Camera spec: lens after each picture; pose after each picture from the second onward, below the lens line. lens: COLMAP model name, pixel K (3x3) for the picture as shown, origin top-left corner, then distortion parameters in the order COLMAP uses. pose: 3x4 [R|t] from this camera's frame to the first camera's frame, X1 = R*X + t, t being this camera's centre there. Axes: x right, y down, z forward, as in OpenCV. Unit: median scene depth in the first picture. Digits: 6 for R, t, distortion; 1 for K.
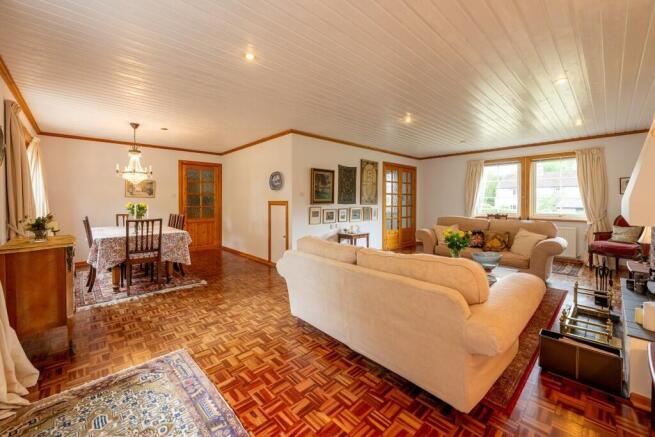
lens RADIAL K [[259.4, 0, 326.3], [0, 259.4, 216.0], [0, 0, 1]] dist [-0.001102, -0.000169]
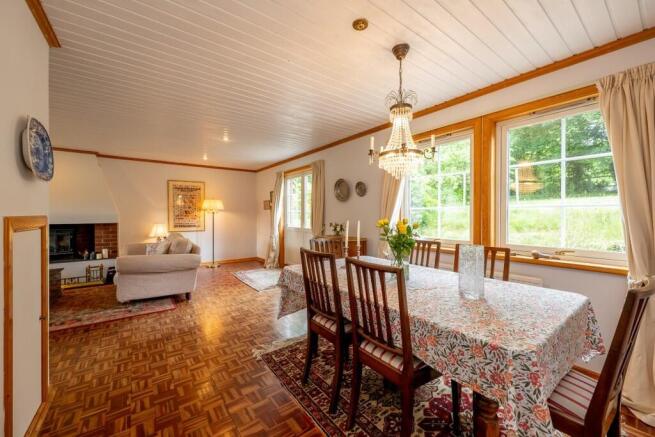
lens RADIAL K [[259.4, 0, 326.3], [0, 259.4, 216.0], [0, 0, 1]] dist [-0.001102, -0.000169]
pose [[-0.992323, -0.001444, 0.123667, -0.537773], [0.006162, 0.998113, 0.061095, -0.071475], [-0.123522, 0.061388, -0.990441, 1.212990]]
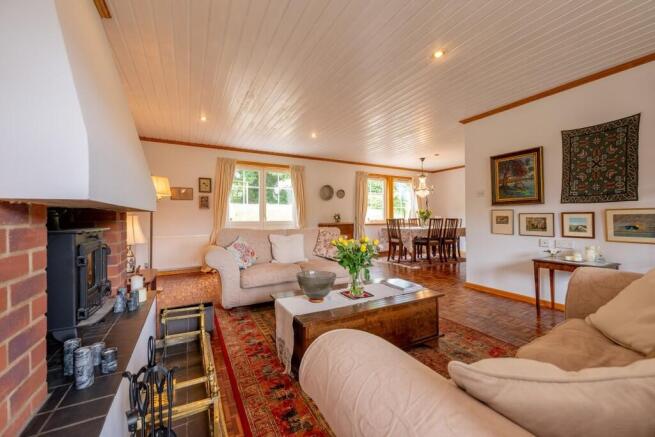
lens RADIAL K [[263.9, 0, 327.5], [0, 263.9, 218.5], [0, 0, 1]] dist [-0.000314, -0.000004]
pose [[-0.251248, 0.005577, -0.967907, 0.744518], [-0.048287, 0.998666, 0.018288, -0.001188], [0.966717, 0.051332, -0.250644, 0.704151]]
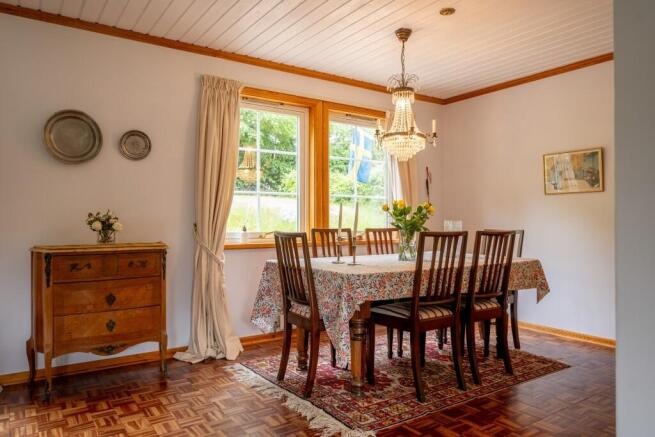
lens RADIAL K [[458.0, 0, 327.5], [0, 458.0, 218.5], [0, 0, 1]] dist [-0.006753, -0.000539]
pose [[-0.150059, -0.000724, -0.988677, 0.076798], [-0.055052, 0.998454, 0.007625, -0.015280], [0.987143, 0.055573, -0.149867, 0.818552]]
